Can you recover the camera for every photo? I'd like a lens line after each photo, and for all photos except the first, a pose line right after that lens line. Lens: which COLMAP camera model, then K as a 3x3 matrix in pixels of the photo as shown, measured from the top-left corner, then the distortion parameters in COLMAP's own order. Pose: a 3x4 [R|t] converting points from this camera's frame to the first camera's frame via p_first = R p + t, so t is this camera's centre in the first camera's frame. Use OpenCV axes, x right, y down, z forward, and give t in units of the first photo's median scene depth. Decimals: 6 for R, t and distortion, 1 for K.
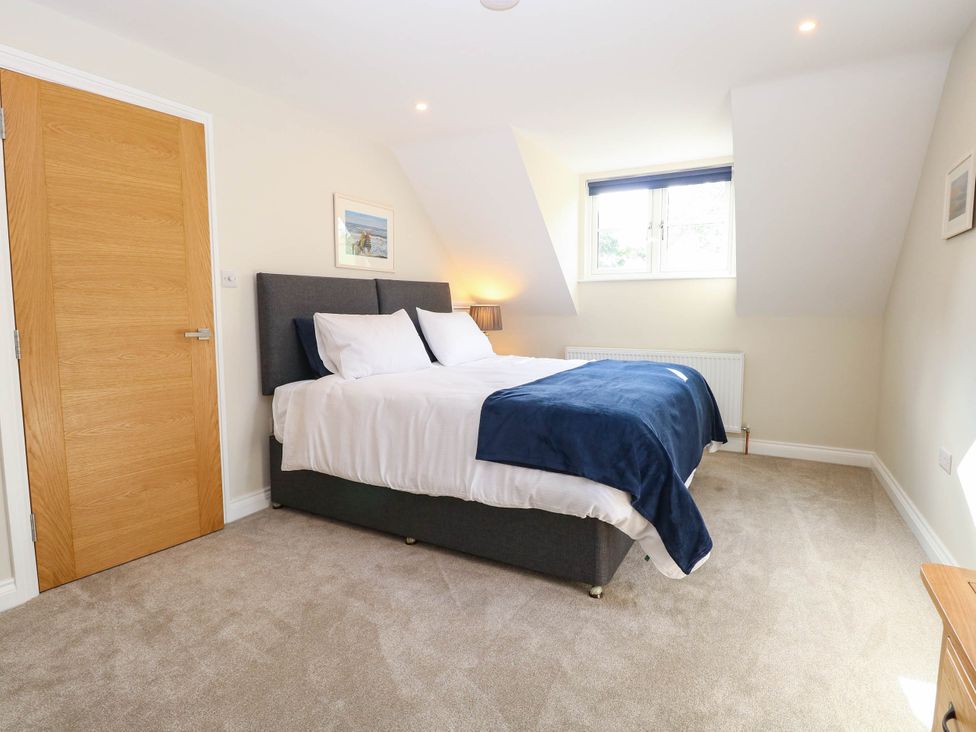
lens RADIAL K [[536.3, 0, 481.1], [0, 536.3, 357.7], [0, 0, 1]] dist [0.002589, -0.010777]
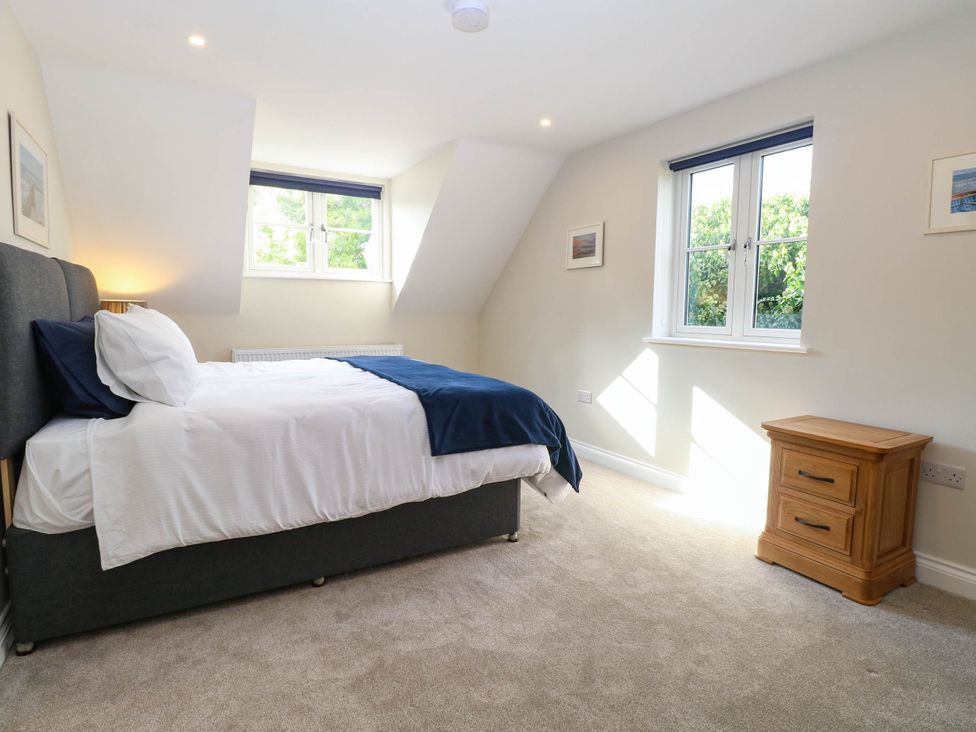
lens RADIAL K [[529.6, 0, 490.1], [0, 529.6, 354.8], [0, 0, 1]] dist [0.007050, -0.018221]
pose [[0.512476, -0.066542, 0.856119, -0.705930], [0.066906, 0.997056, 0.037446, -0.028428], [-0.856091, 0.038089, 0.515420, 0.338719]]
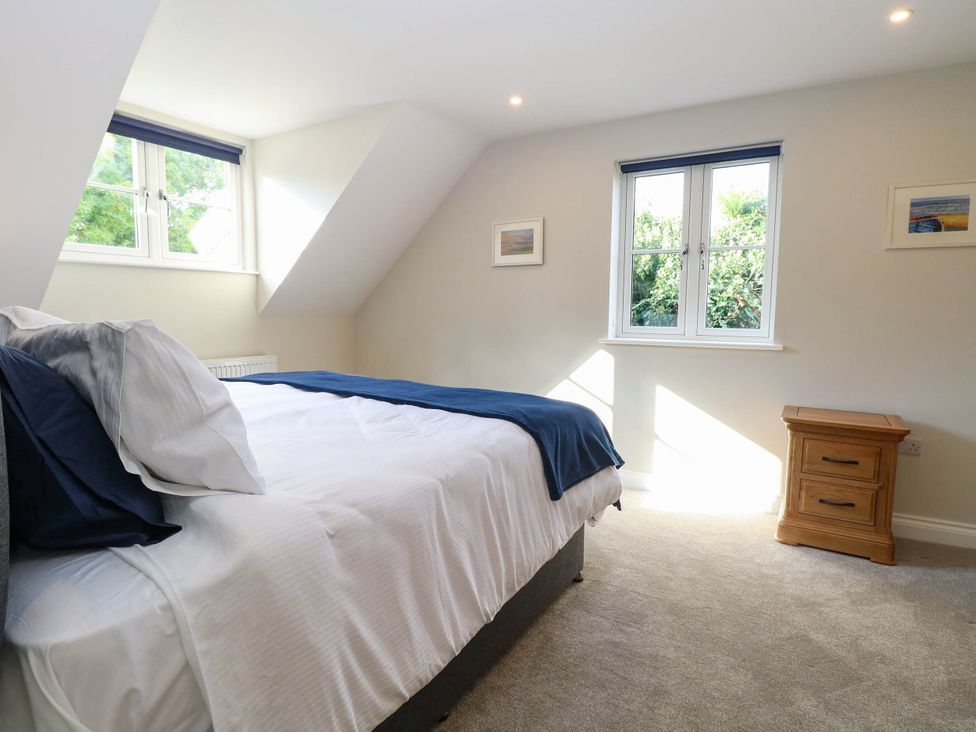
lens RADIAL K [[529.6, 0, 490.1], [0, 529.6, 354.8], [0, 0, 1]] dist [0.007050, -0.018221]
pose [[0.049769, -0.081703, 0.995413, -0.686422], [0.080232, 0.993755, 0.077555, -0.082353], [-0.995533, 0.076004, 0.056014, 0.915725]]
